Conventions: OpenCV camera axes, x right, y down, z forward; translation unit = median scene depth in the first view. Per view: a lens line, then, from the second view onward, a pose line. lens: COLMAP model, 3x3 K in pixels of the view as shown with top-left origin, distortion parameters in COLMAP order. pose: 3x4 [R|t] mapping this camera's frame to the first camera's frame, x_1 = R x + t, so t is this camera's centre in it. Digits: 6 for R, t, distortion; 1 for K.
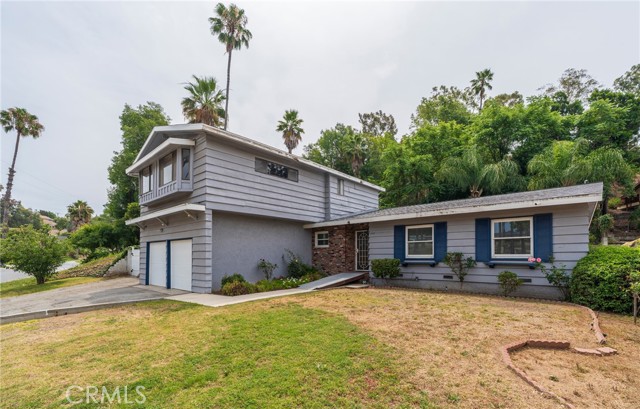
lens RADIAL K [[285.1, 0, 319.7], [0, 285.1, 251.7], [0, 0, 1]] dist [-0.000104, -0.000863]
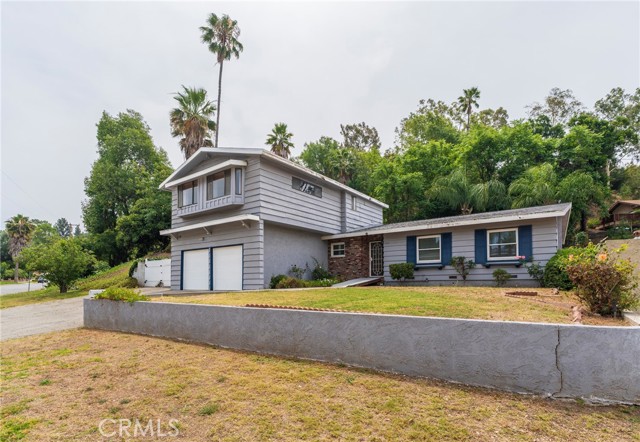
lens RADIAL K [[325.5, 0, 310.9], [0, 325.5, 275.4], [0, 0, 1]] dist [-0.002132, 0.001094]
pose [[0.997404, -0.000132, 0.072004, -0.108349], [0.000574, 0.999981, -0.006117, 0.036867], [-0.072002, 0.006142, 0.997386, -0.147681]]
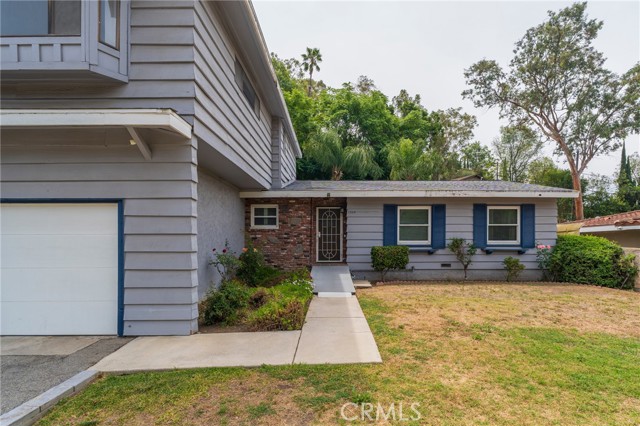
lens RADIAL K [[324.5, 0, 326.2], [0, 324.5, 244.0], [0, 0, 1]] dist [0.002488, -0.000549]
pose [[0.755187, -0.009822, 0.655436, -0.216916], [-0.012309, 0.999499, 0.029161, -0.001891], [-0.655394, -0.030090, 0.754687, 0.191909]]
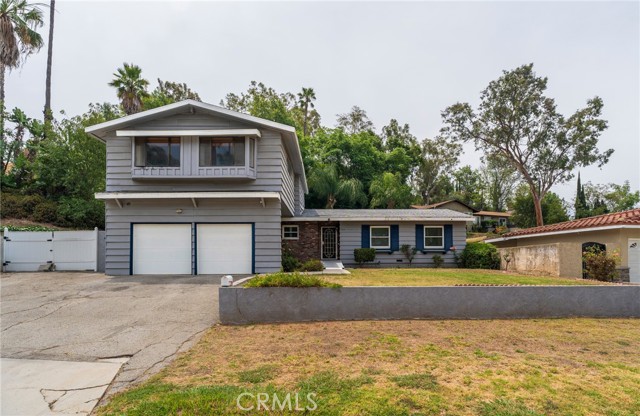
lens RADIAL K [[350.8, 0, 318.3], [0, 350.8, 251.0], [0, 0, 1]] dist [-0.002283, -0.000717]
pose [[0.757664, 0.023782, 0.652211, -0.456736], [-0.010283, 0.999647, -0.024504, 0.035602], [-0.652563, 0.011859, 0.757641, -0.058347]]
